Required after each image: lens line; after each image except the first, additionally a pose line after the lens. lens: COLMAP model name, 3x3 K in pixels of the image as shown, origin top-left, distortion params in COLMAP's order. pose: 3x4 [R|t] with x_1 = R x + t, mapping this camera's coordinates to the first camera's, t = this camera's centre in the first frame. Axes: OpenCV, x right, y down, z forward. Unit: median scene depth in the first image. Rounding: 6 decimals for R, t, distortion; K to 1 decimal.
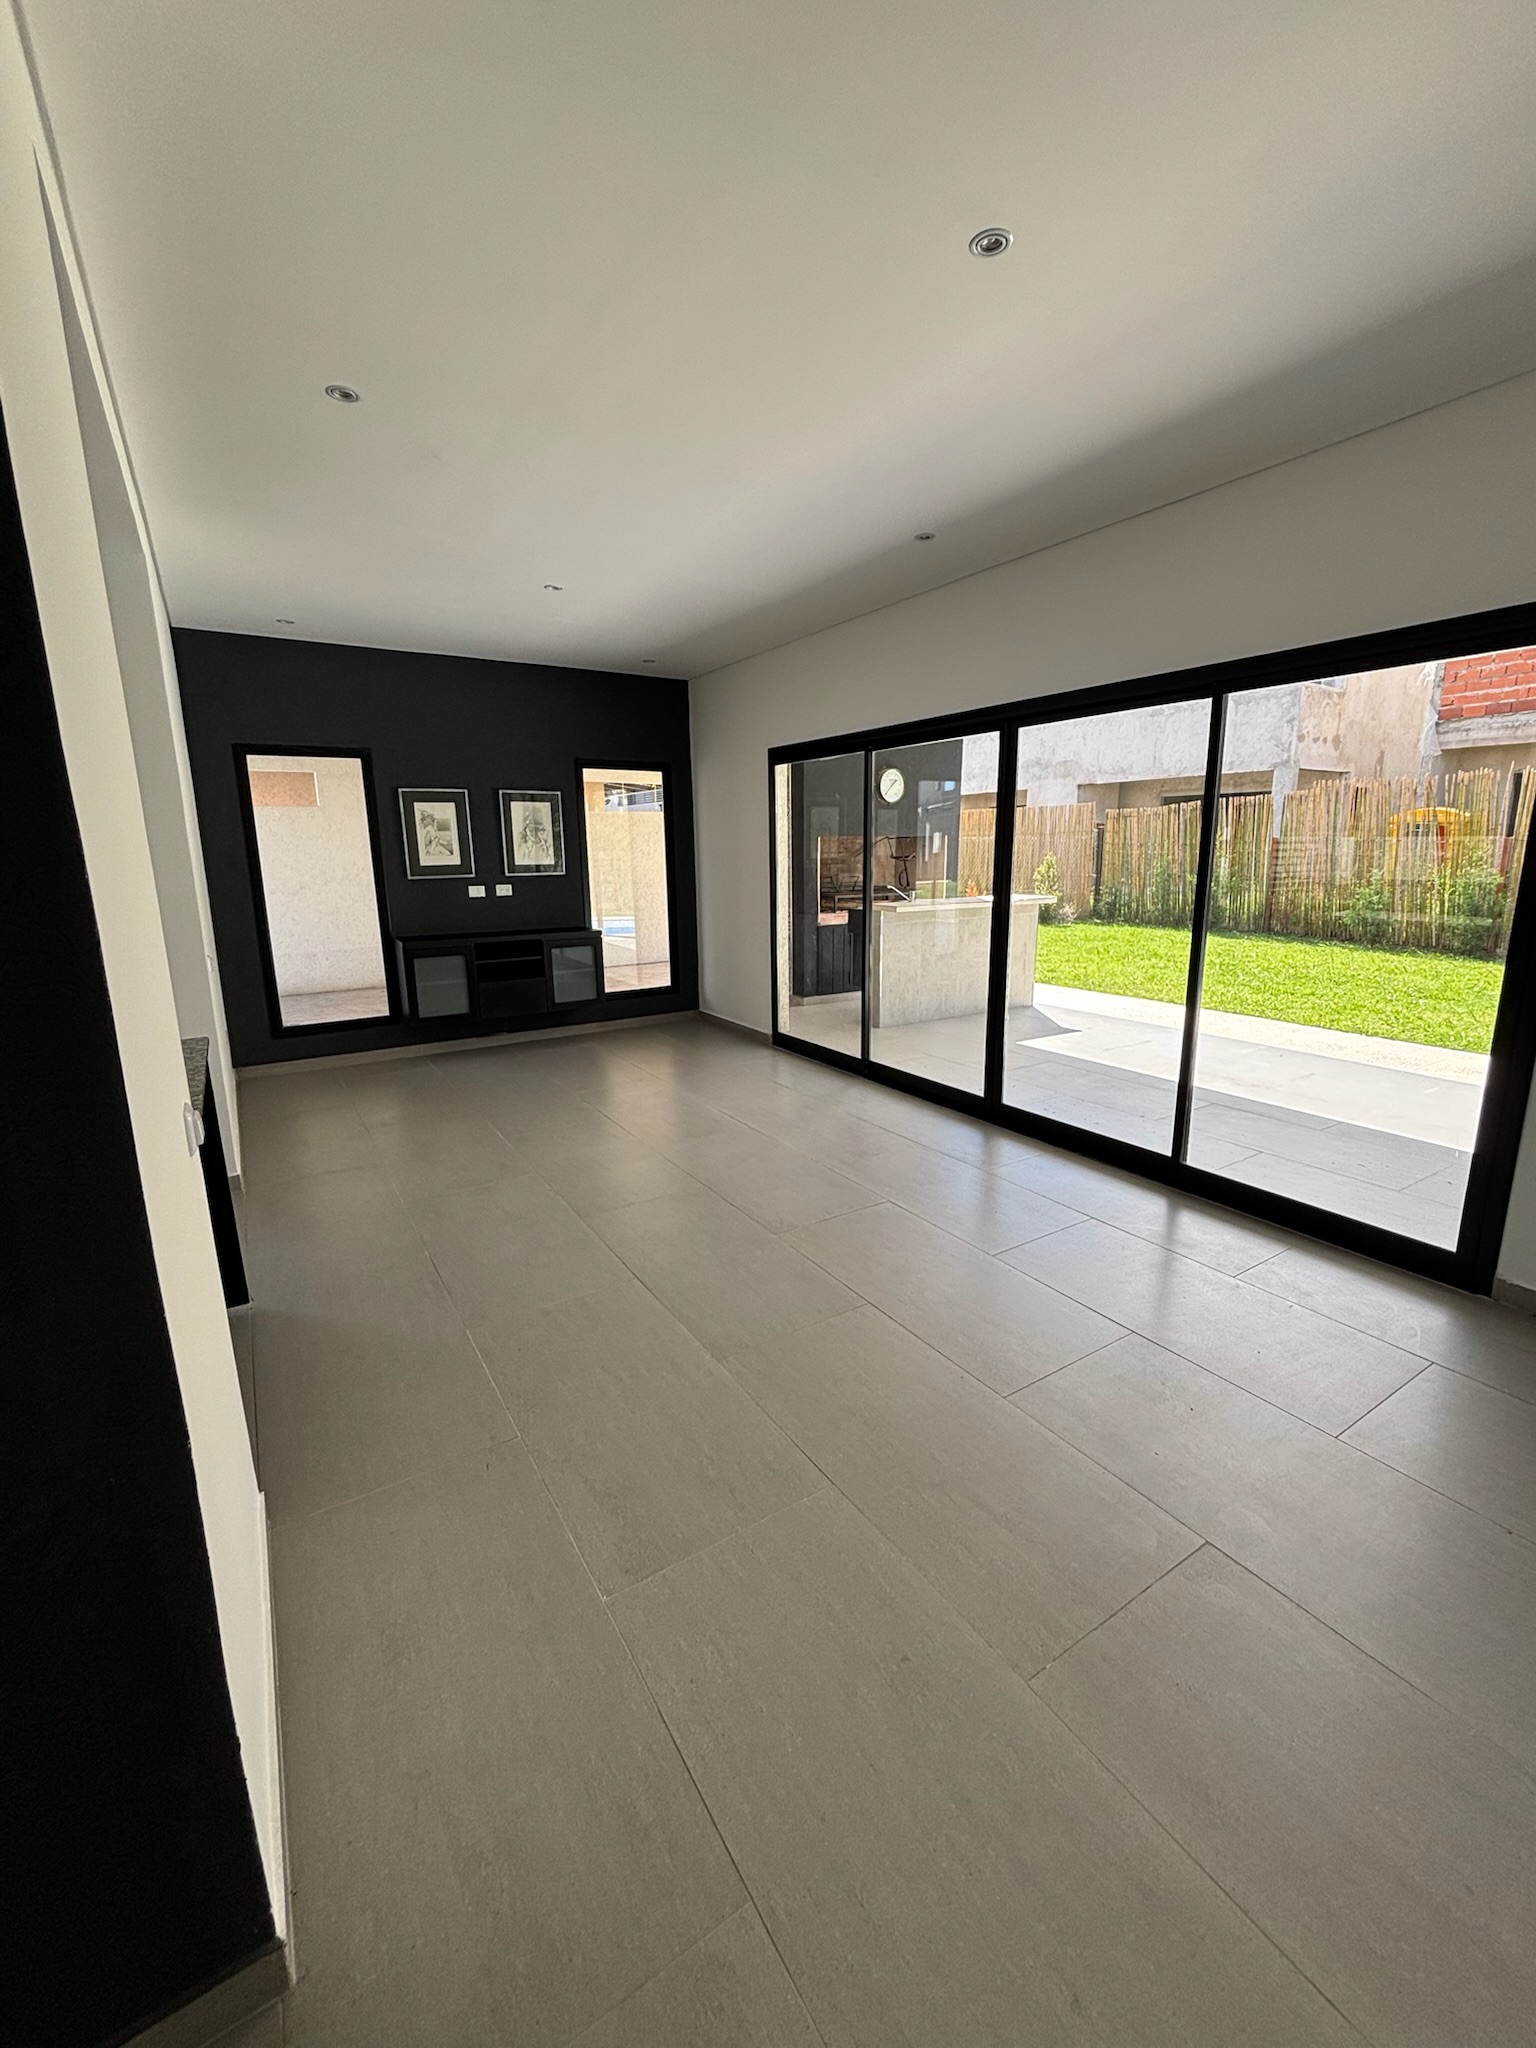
lens RADIAL K [[823.0, 0, 768.0], [0, 823.0, 1024.0], [0, 0, 1]] dist [-0.001634, 0.000020]
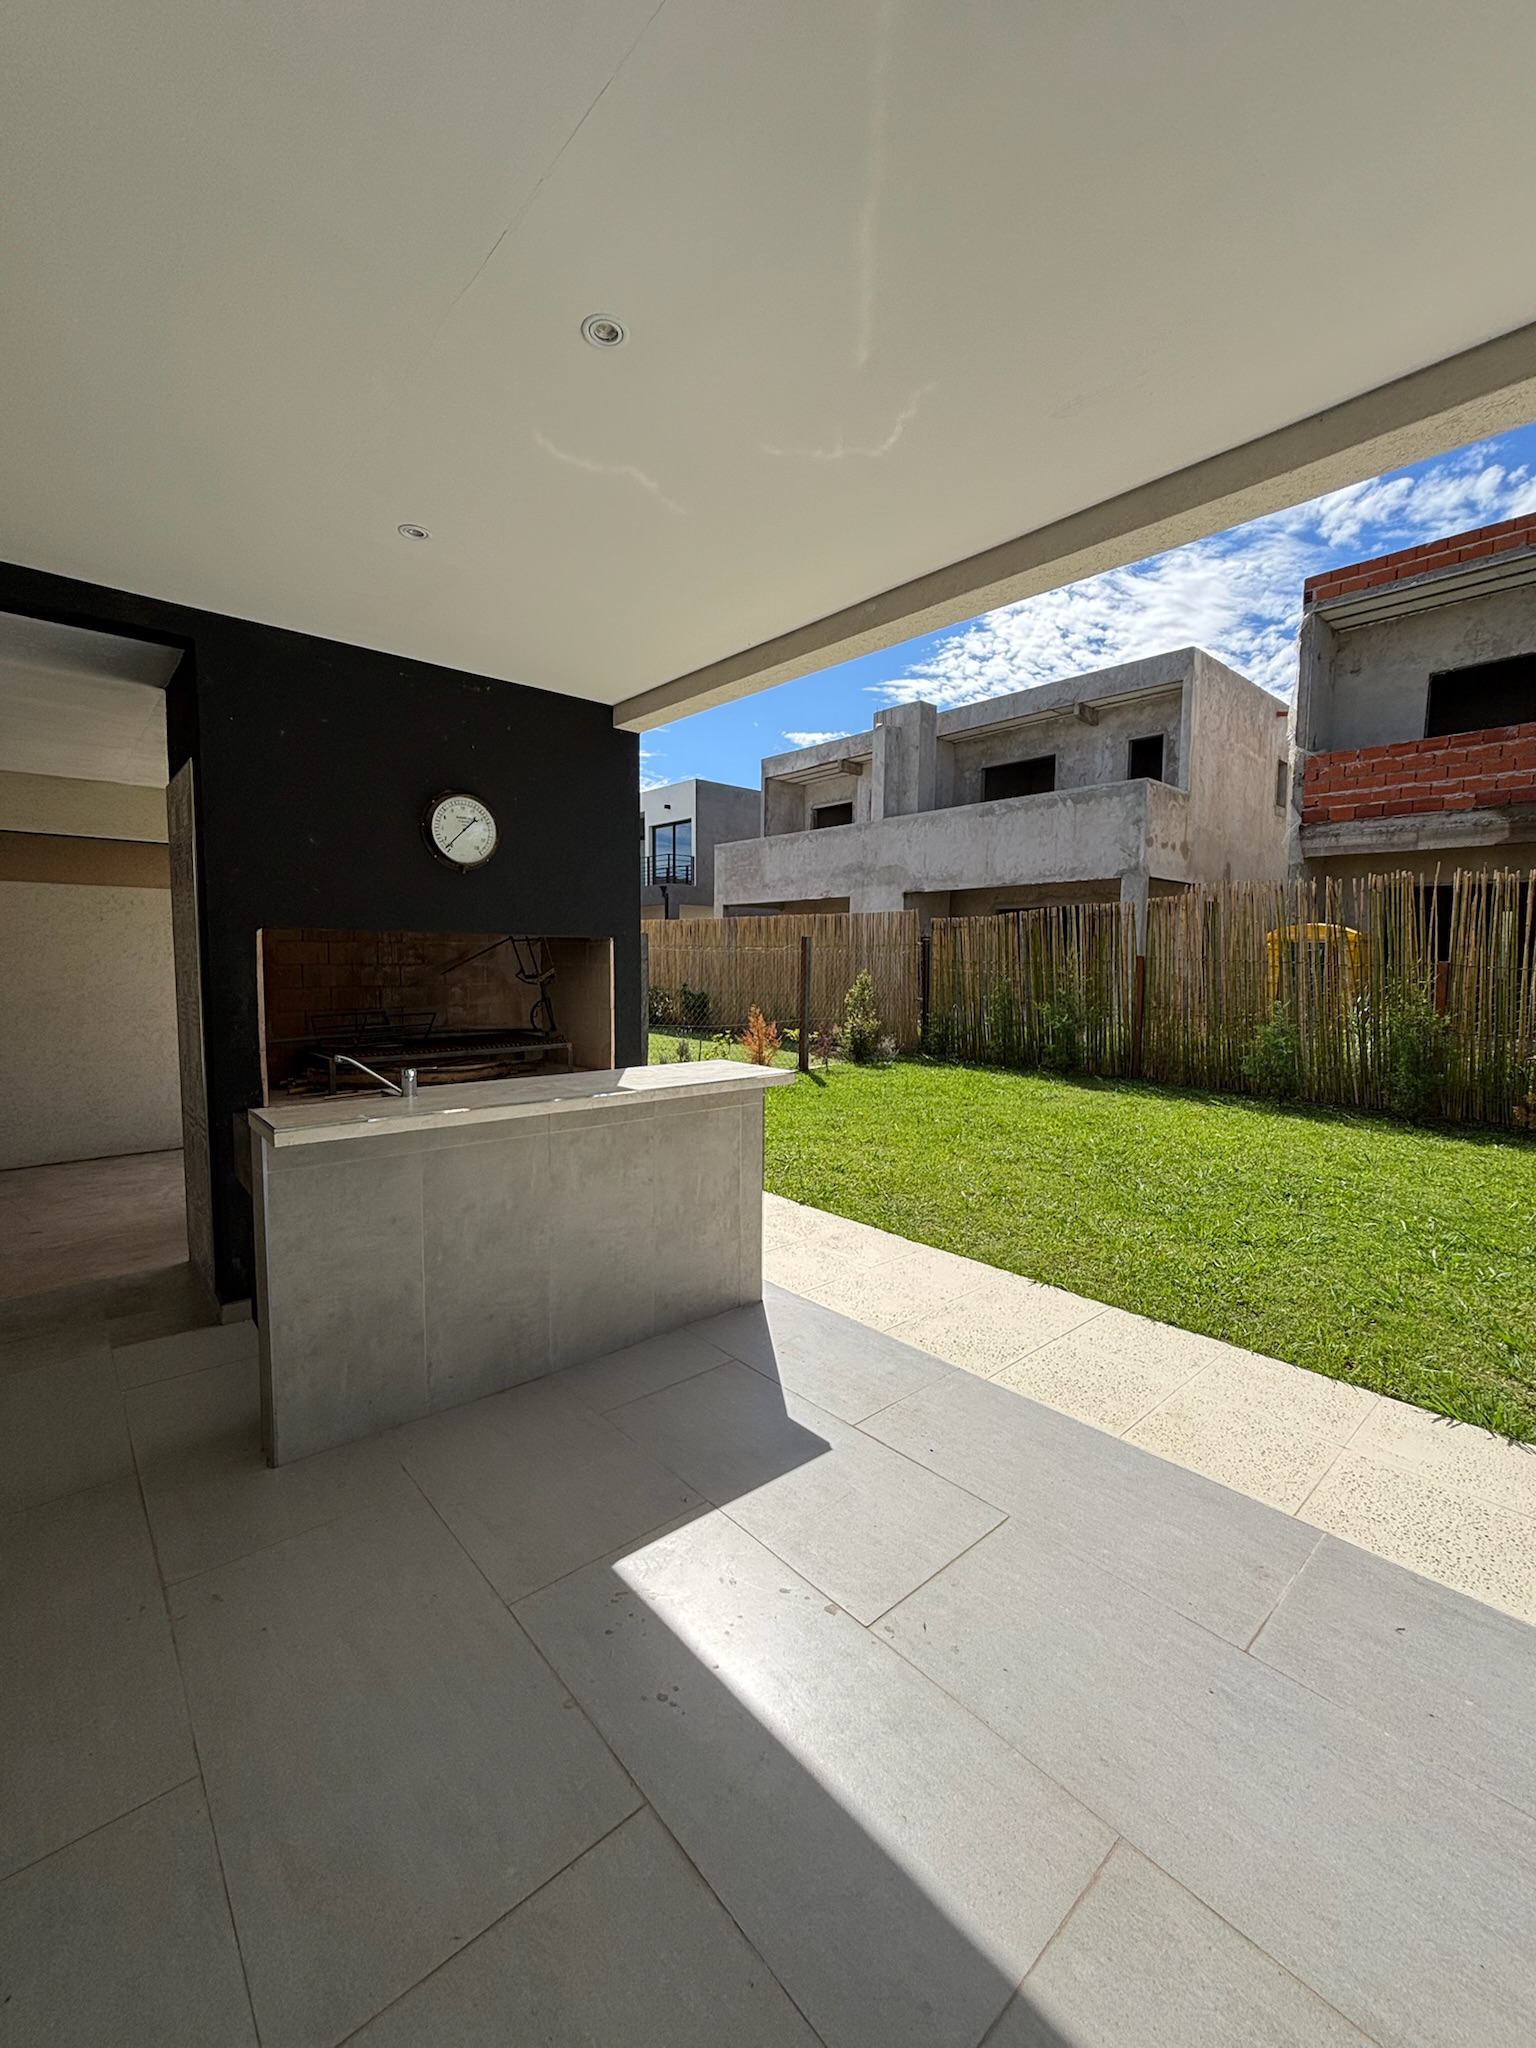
lens RADIAL K [[830.5, 0, 763.7], [0, 830.5, 1035.9], [0, 0, 1]] dist [0.053781, -0.000042]
pose [[0.986130, 0.004515, 0.165914, 0.119061], [0.015224, 0.992955, -0.117511, -0.055640], [-0.165276, 0.118407, 0.979114, 0.253106]]
